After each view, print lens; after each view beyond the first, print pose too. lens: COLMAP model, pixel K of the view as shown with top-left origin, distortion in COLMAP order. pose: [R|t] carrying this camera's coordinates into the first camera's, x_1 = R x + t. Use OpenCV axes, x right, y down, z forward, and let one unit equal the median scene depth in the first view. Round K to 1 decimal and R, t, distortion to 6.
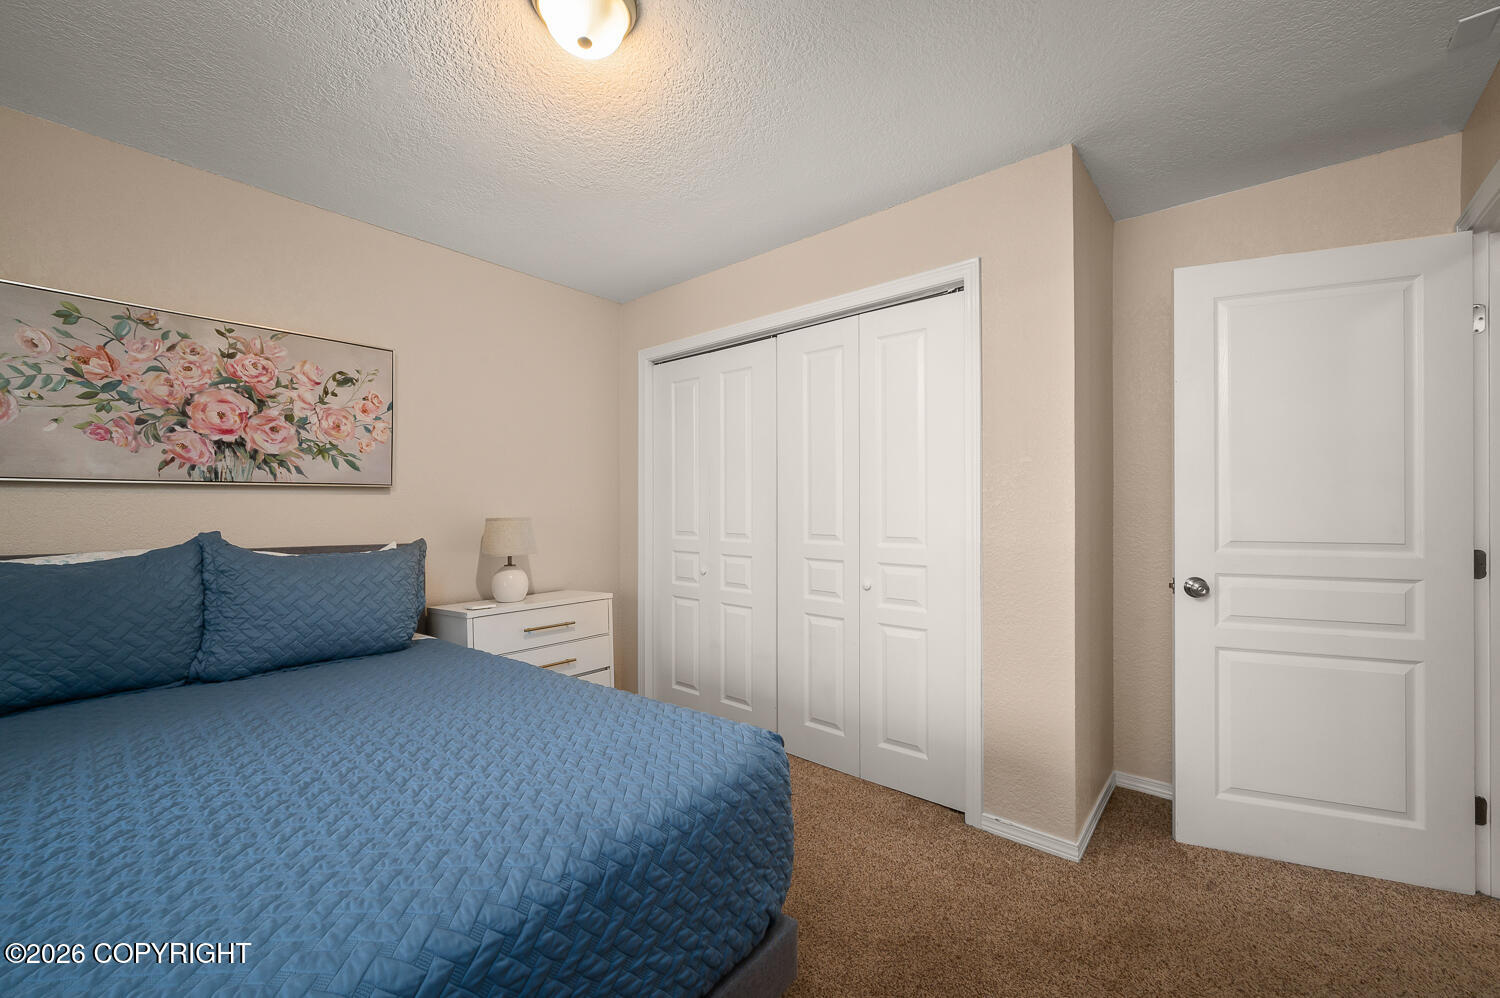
lens RADIAL K [[602.0, 0, 752.5], [0, 602.0, 502.2], [0, 0, 1]] dist [-0.005773, -0.000459]
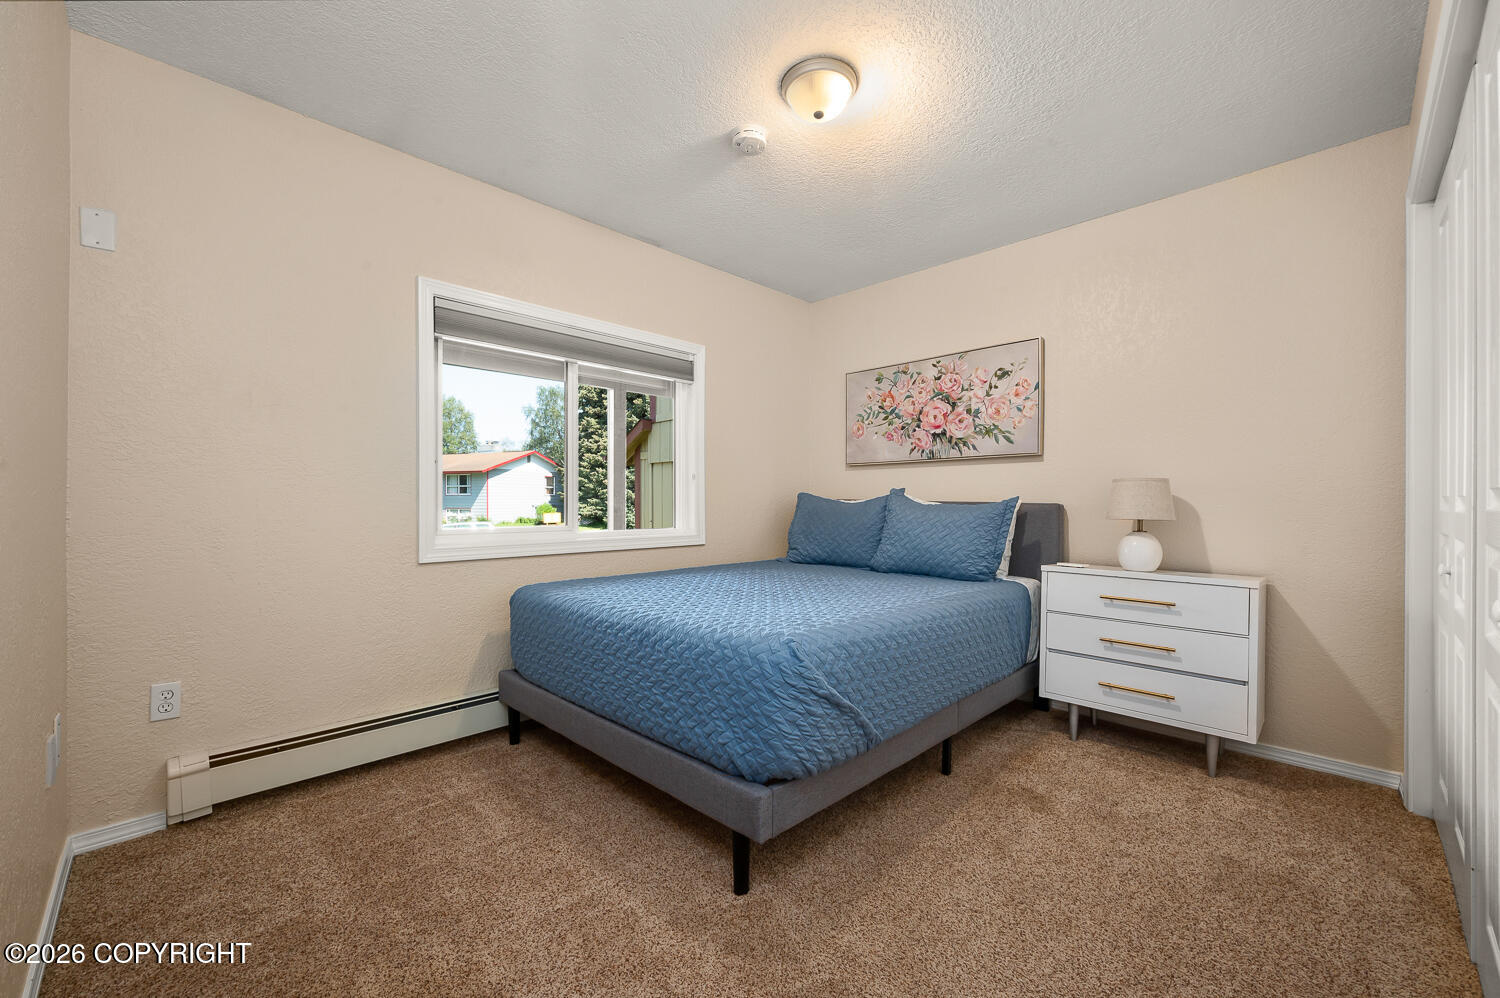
lens RADIAL K [[602.0, 0, 752.9], [0, 602.0, 502.7], [0, 0, 1]] dist [-0.005773, -0.000459]
pose [[-0.098915, -0.003037, -0.995091, 0.741197], [0.001651, 0.999993, -0.003217, 0.085319], [0.995095, -0.001961, -0.098909, 0.673218]]
